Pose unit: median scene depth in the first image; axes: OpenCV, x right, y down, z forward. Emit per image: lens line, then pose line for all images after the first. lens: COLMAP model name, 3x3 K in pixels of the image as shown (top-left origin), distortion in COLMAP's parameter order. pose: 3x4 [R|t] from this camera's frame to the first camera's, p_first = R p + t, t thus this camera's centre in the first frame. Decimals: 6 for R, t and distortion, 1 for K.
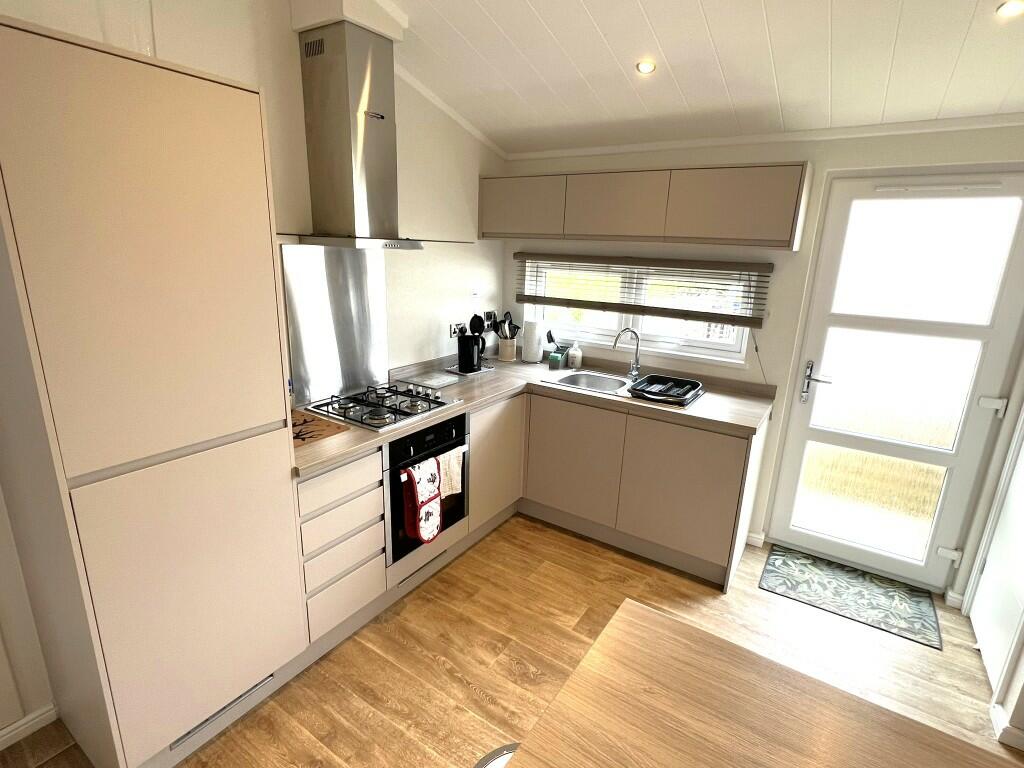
lens RADIAL K [[512.7, 0, 510.1], [0, 512.7, 383.4], [0, 0, 1]] dist [-0.001612, -0.001865]
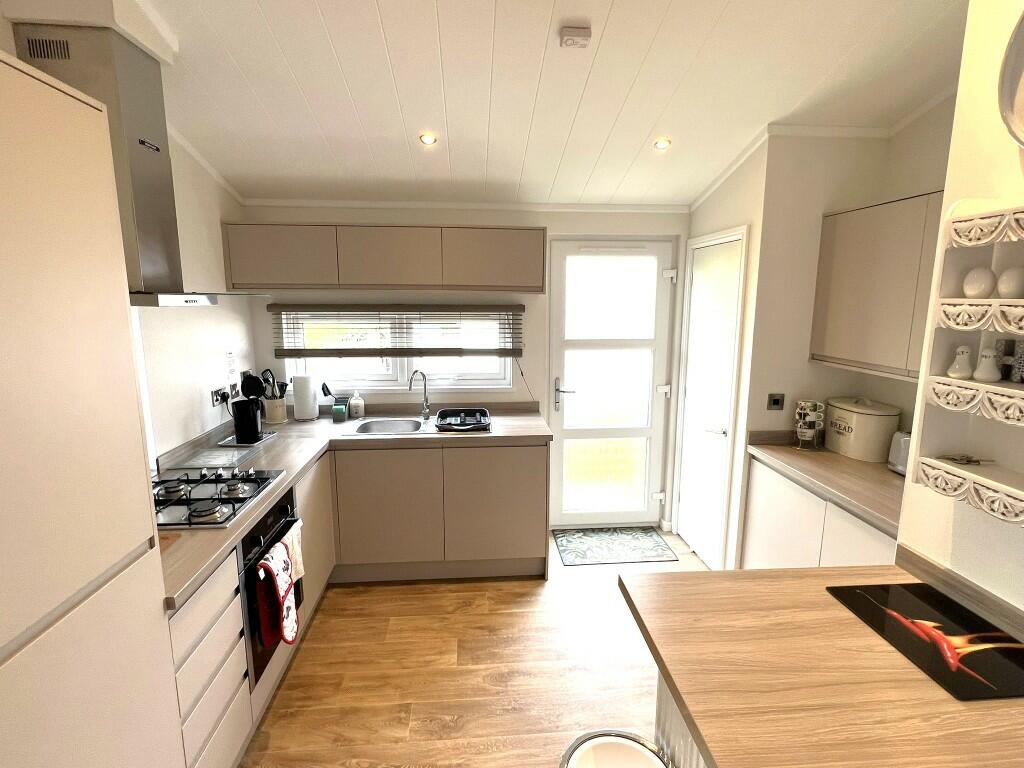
lens RADIAL K [[512.7, 0, 510.1], [0, 512.7, 383.4], [0, 0, 1]] dist [-0.001612, -0.001865]
pose [[0.785364, -0.132683, 0.604647, -0.285432], [0.184109, 0.982625, -0.023510, -0.021514], [-0.591022, 0.129785, 0.796146, 0.049150]]
